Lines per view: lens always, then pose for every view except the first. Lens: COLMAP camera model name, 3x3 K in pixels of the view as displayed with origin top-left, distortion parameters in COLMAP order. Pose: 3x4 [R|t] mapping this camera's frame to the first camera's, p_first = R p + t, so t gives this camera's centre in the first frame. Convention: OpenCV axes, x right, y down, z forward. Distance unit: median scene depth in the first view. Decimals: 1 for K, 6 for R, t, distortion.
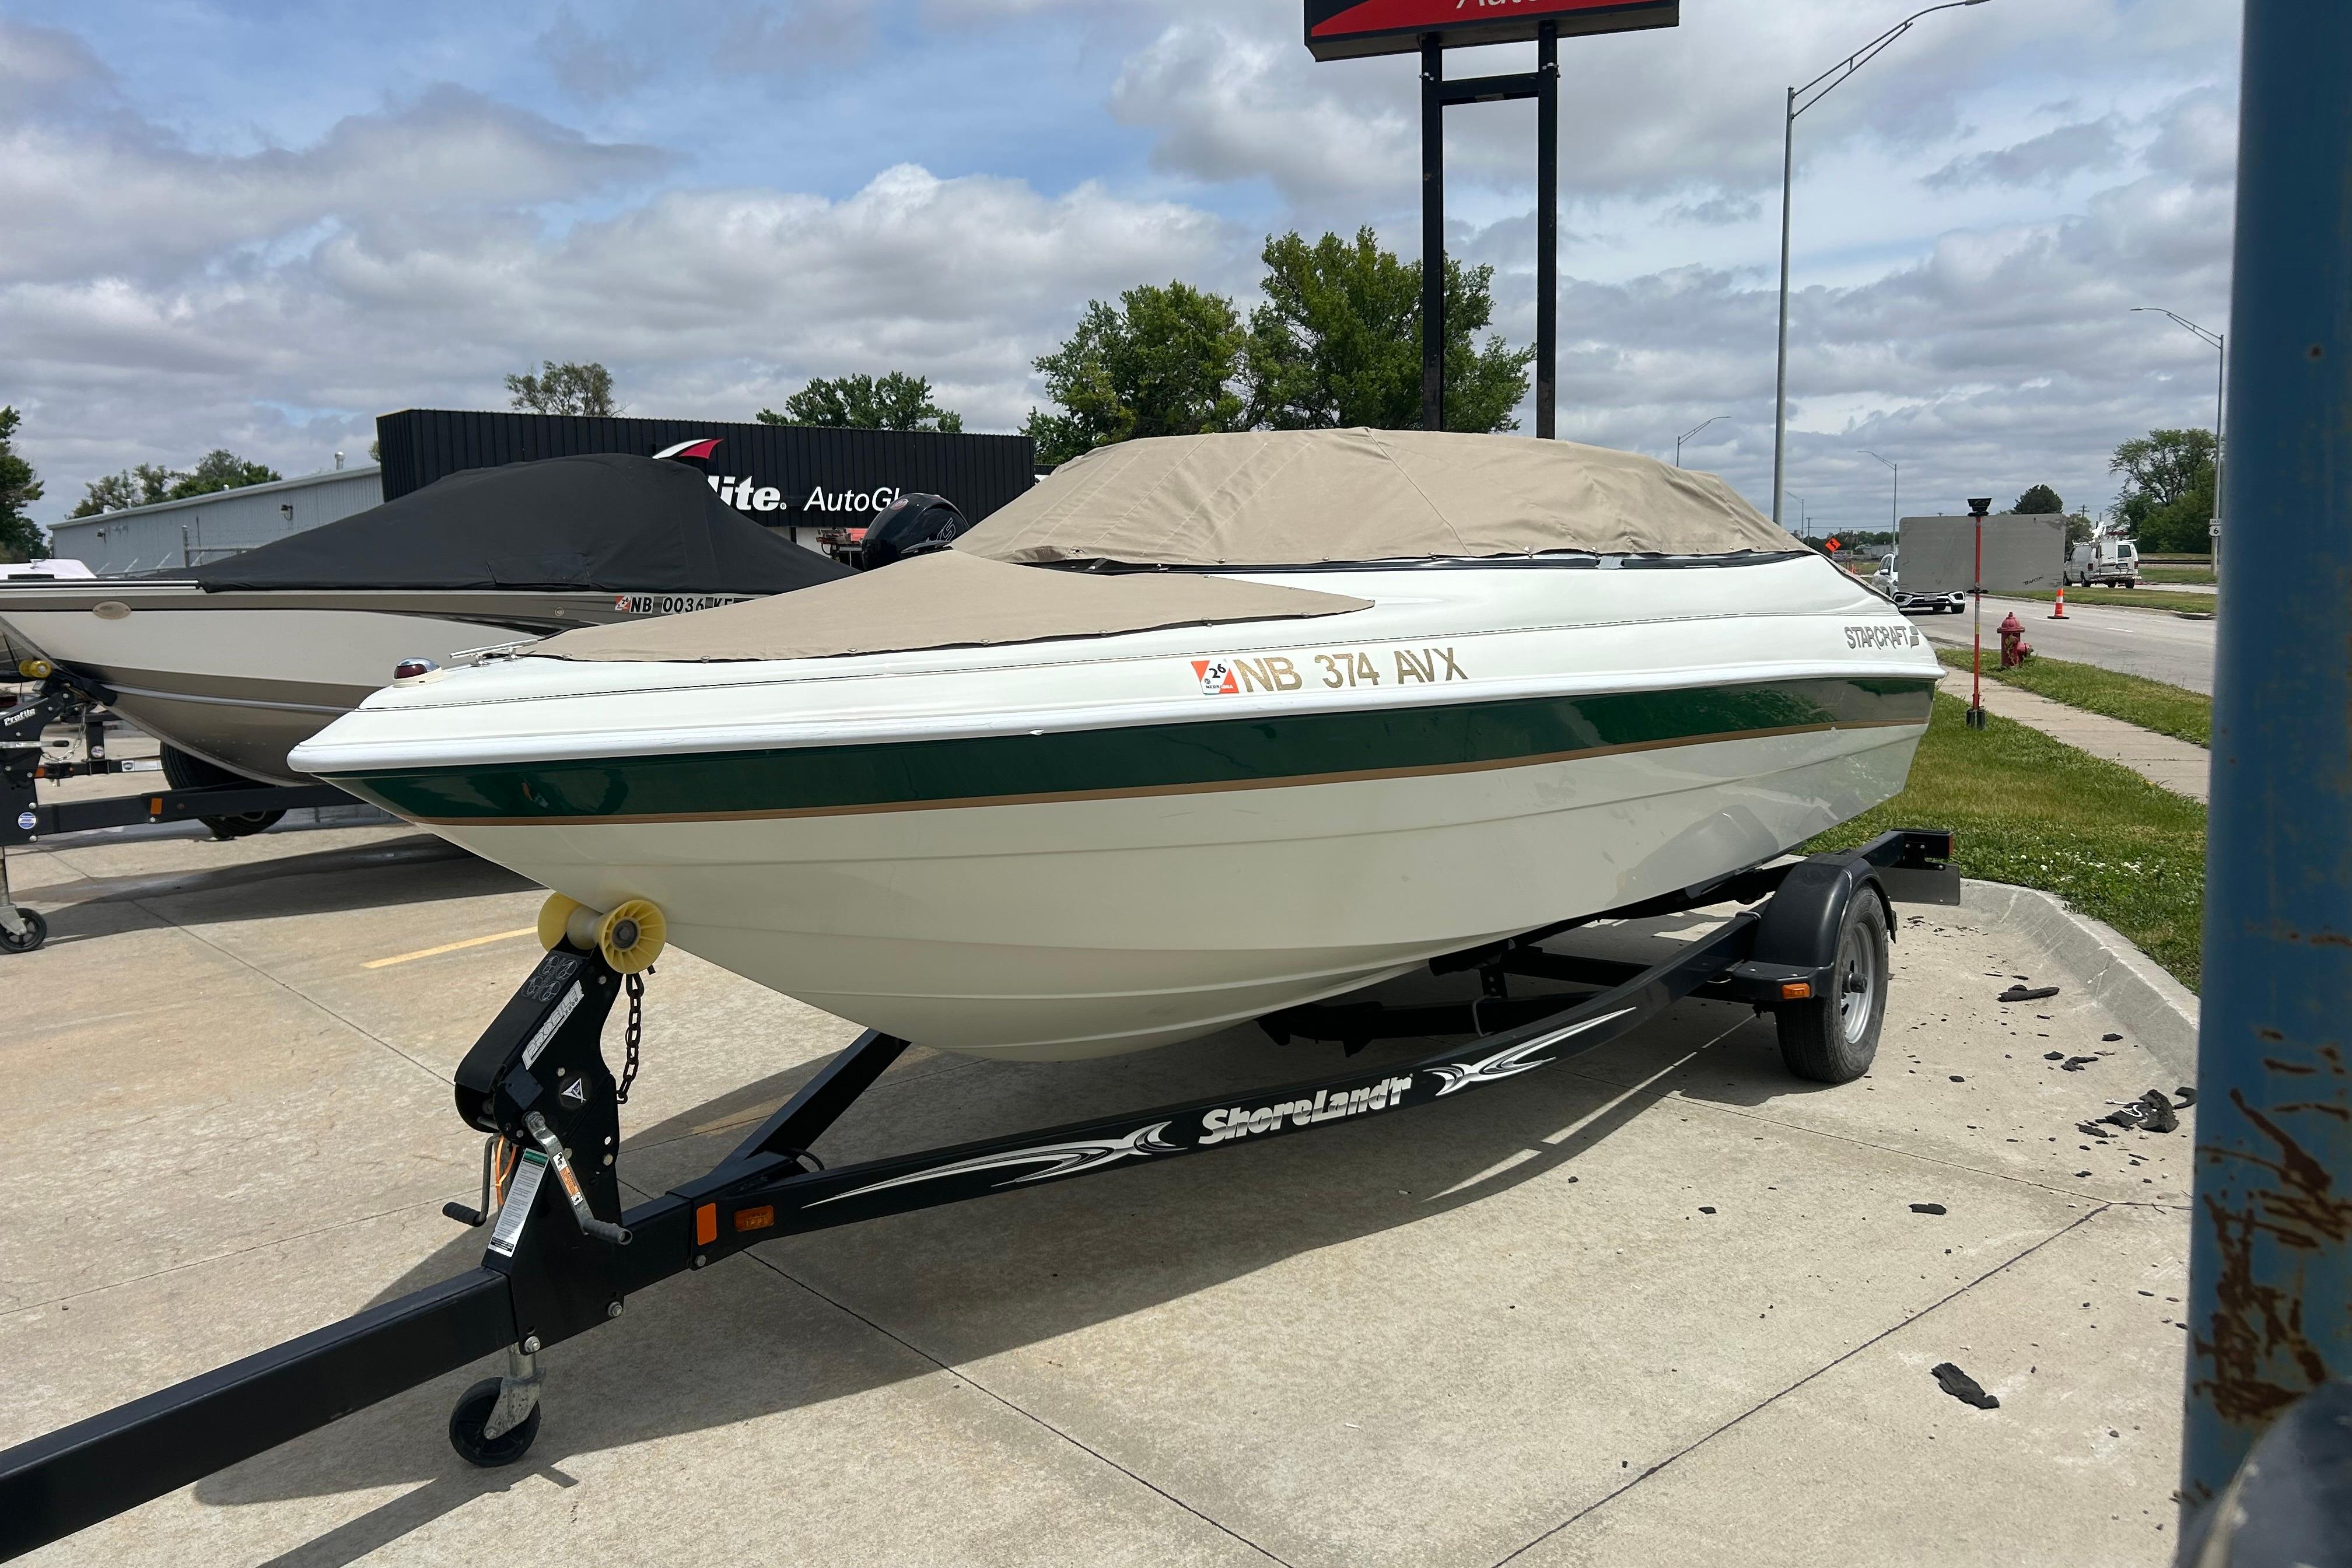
lens RADIAL K [[1748.6, 0, 1163.6], [0, 1748.6, 806.1], [0, 0, 1]] dist [0.039280, -0.037086]
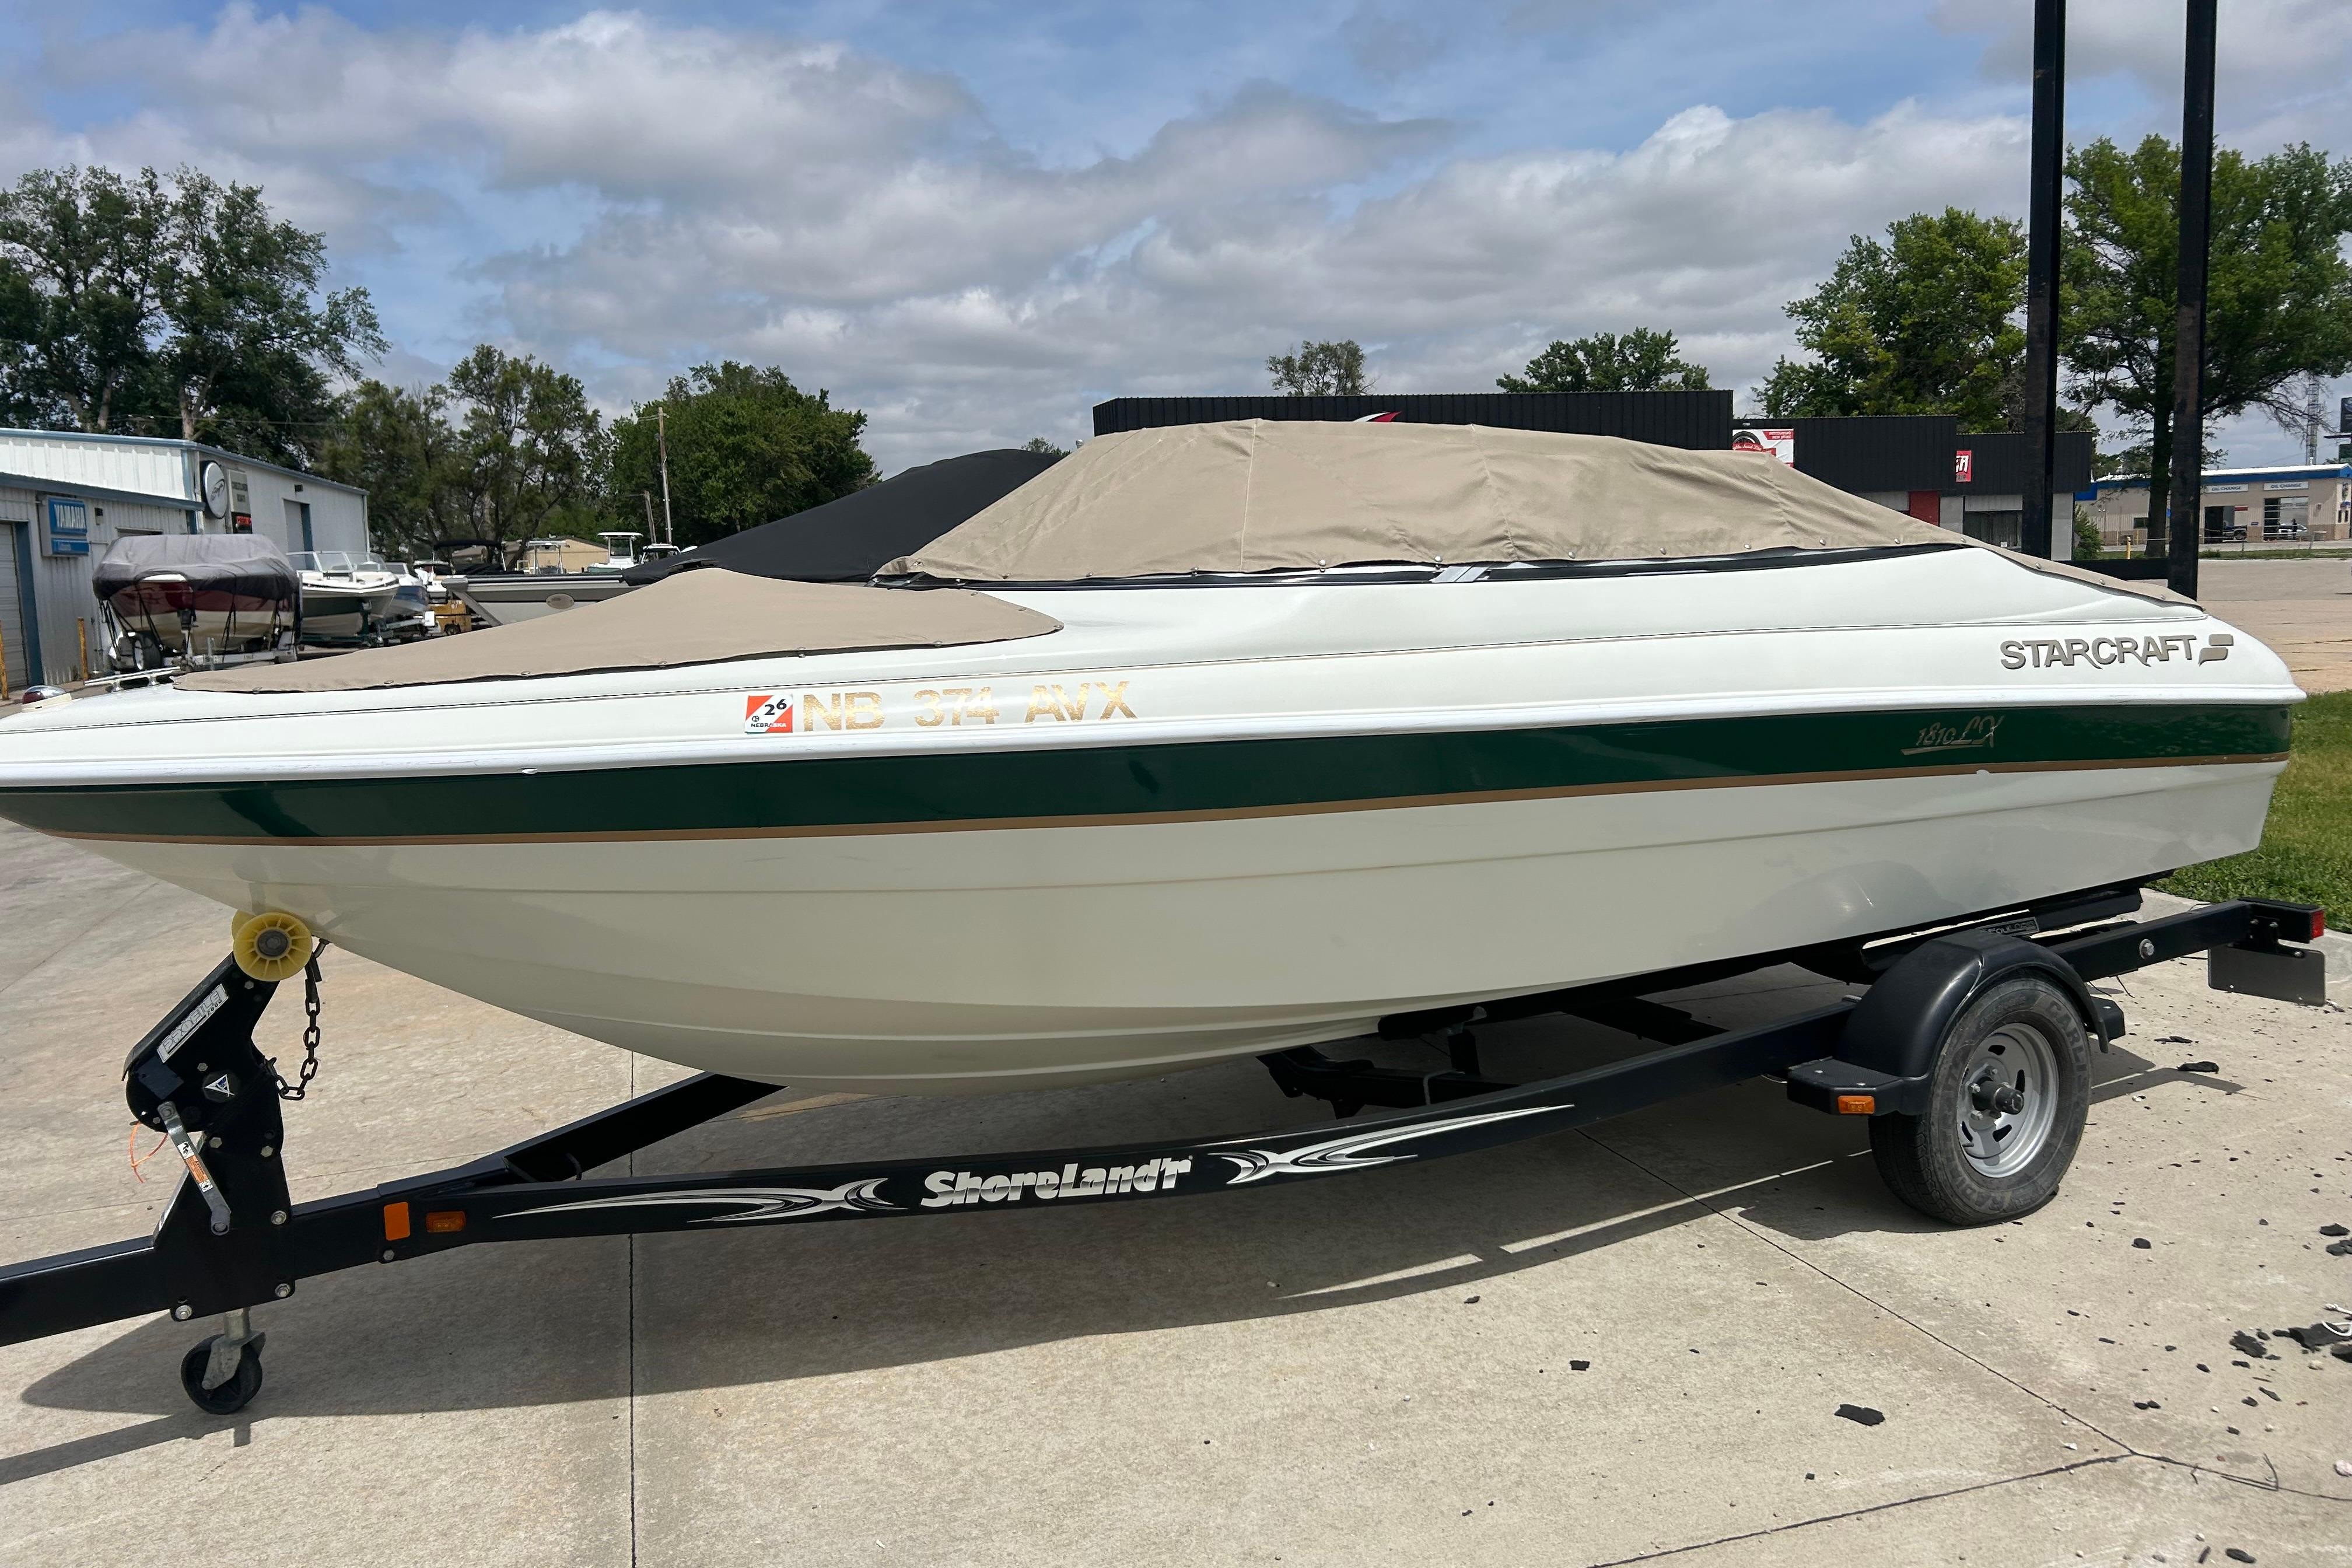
lens RADIAL K [[1748.6, 0, 1163.6], [0, 1748.6, 806.1], [0, 0, 1]] dist [0.039280, -0.037086]
pose [[0.915175, 0.047719, -0.400221, 0.453120], [-0.039743, 0.998812, 0.028212, -0.045741], [0.401092, -0.009913, 0.915984, 0.179407]]
